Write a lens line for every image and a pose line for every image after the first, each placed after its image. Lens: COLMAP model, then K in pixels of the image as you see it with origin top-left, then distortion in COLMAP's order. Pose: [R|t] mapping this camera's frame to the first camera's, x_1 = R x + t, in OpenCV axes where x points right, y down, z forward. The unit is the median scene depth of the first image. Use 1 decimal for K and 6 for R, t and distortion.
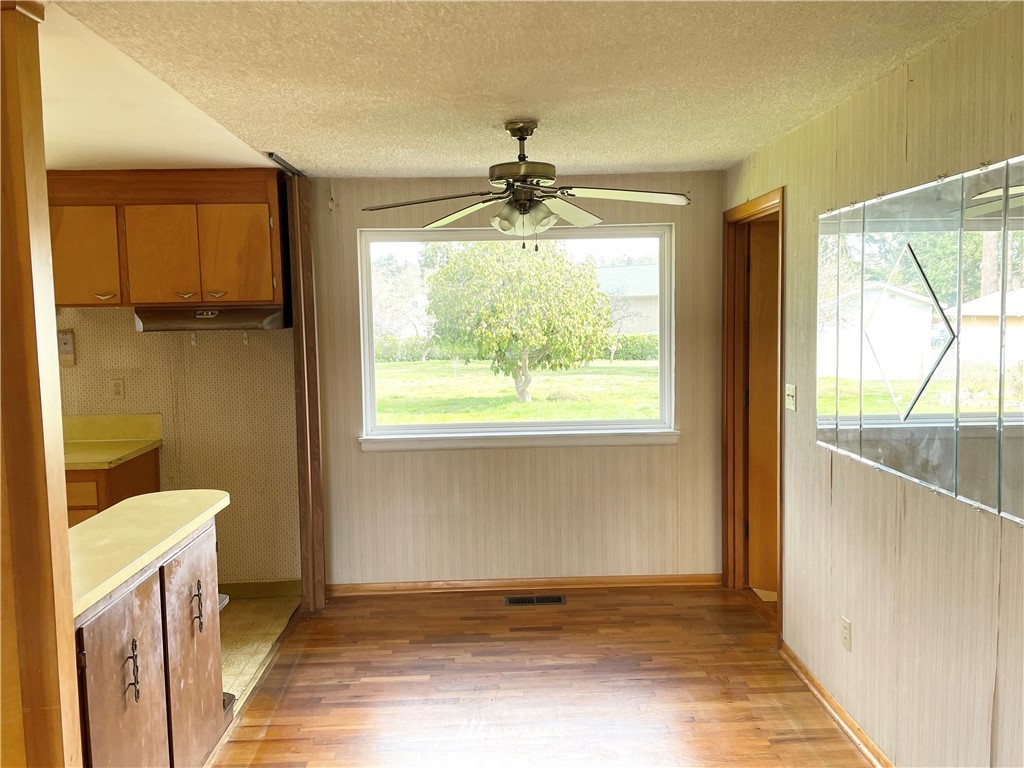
lens RADIAL K [[844.7, 0, 511.5], [0, 844.7, 375.0], [0, 0, 1]] dist [0.099670, -0.138505]
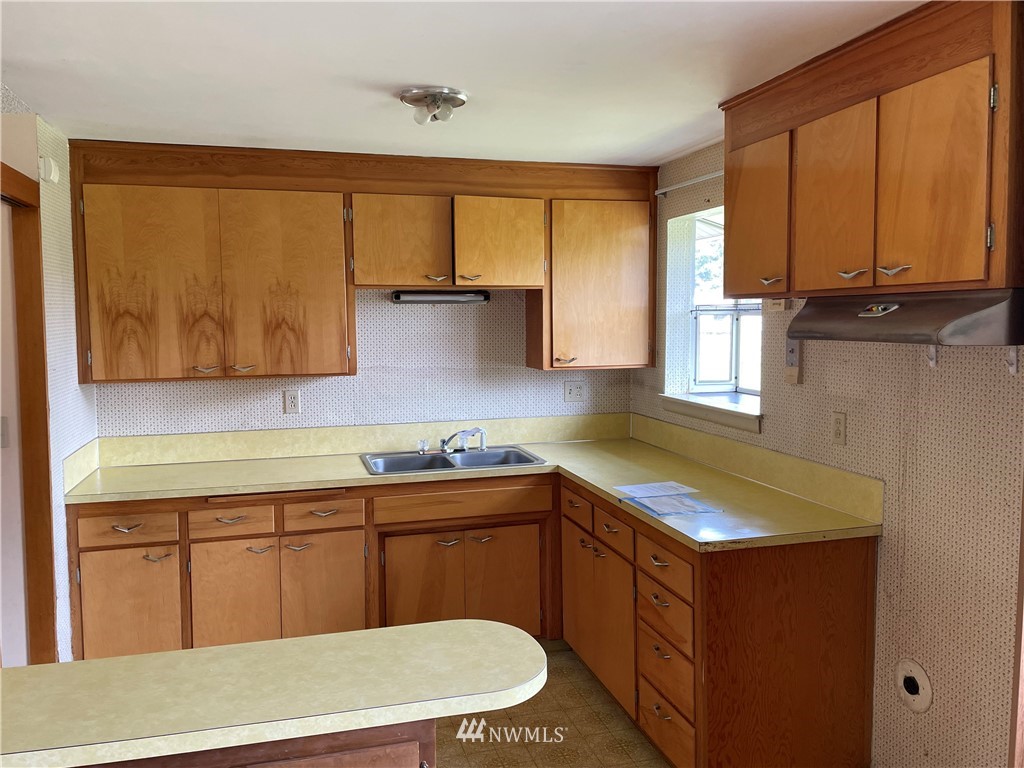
lens RADIAL K [[844.7, 0, 511.5], [0, 844.7, 375.0], [0, 0, 1]] dist [0.099670, -0.138505]
pose [[0.240044, 0.084253, -0.967099, 0.090546], [-0.074209, 0.994904, 0.068255, -0.051656], [0.967921, 0.055383, 0.245073, 0.667049]]
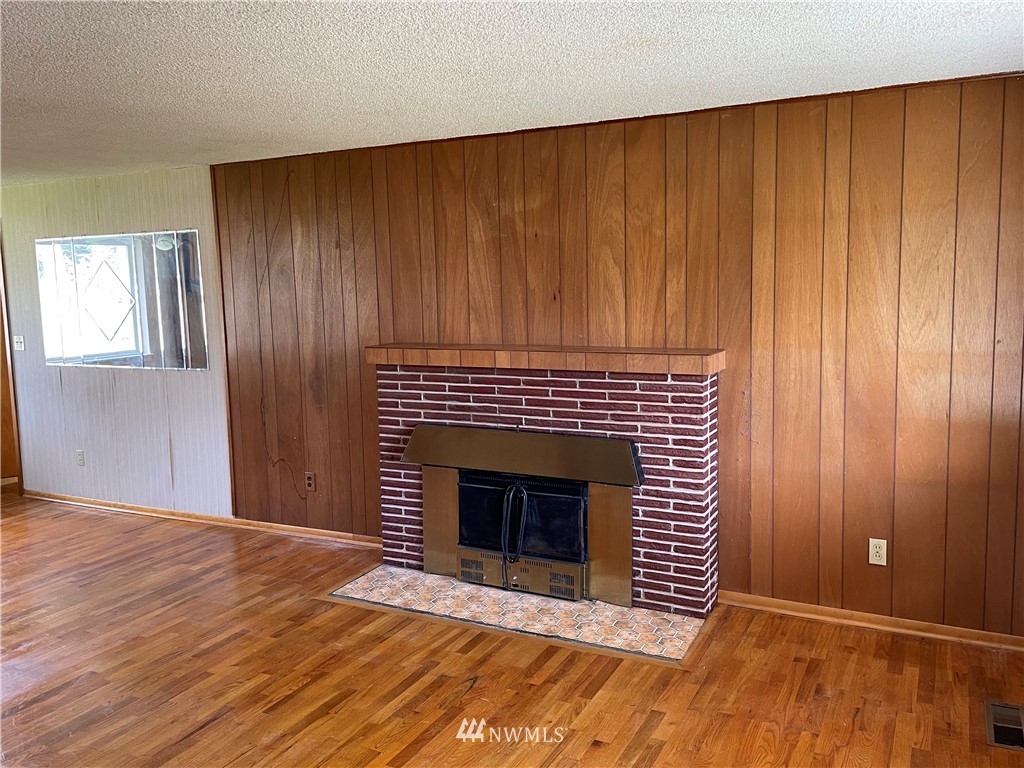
lens RADIAL K [[844.7, 0, 511.5], [0, 844.7, 375.0], [0, 0, 1]] dist [0.099670, -0.138505]
pose [[0.479756, -0.094135, 0.872337, -0.608862], [0.082584, 0.994659, 0.061916, 0.055075], [-0.873507, 0.042336, 0.484968, -0.596778]]
